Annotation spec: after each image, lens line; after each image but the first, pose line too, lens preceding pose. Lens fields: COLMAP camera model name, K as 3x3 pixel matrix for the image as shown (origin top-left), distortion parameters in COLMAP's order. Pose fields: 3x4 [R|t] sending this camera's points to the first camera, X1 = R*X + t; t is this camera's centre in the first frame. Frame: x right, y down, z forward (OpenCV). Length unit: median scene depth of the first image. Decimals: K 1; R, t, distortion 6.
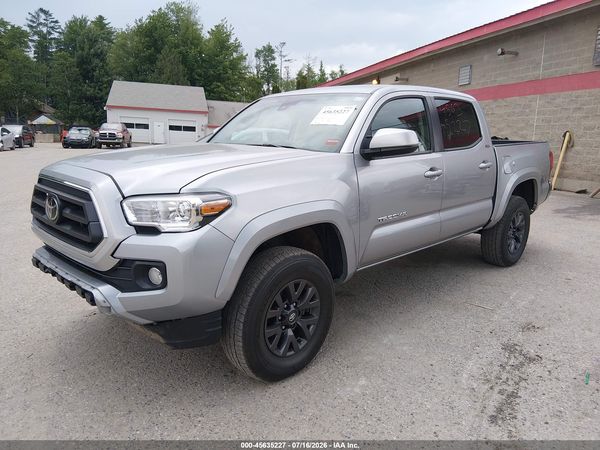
lens RADIAL K [[462.6, 0, 301.4], [0, 462.6, 229.6], [0, 0, 1]] dist [0.058827, -0.097869]
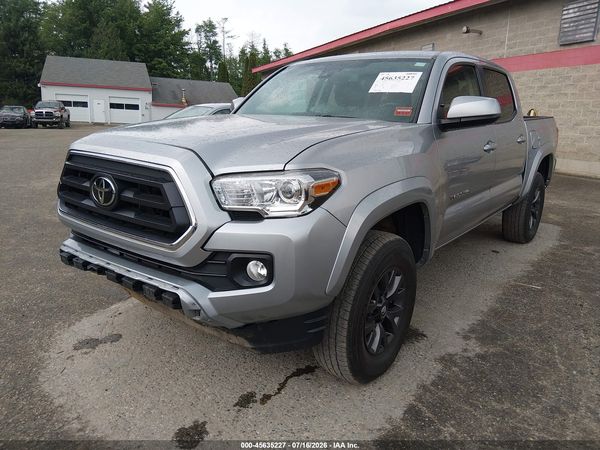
lens RADIAL K [[462.6, 0, 303.7], [0, 462.6, 227.9], [0, 0, 1]] dist [0.058827, -0.097869]
pose [[0.992940, -0.026770, 0.115557, -0.216139], [0.022341, 0.998972, 0.039449, -0.004743], [-0.116494, -0.036589, 0.992517, 0.115877]]
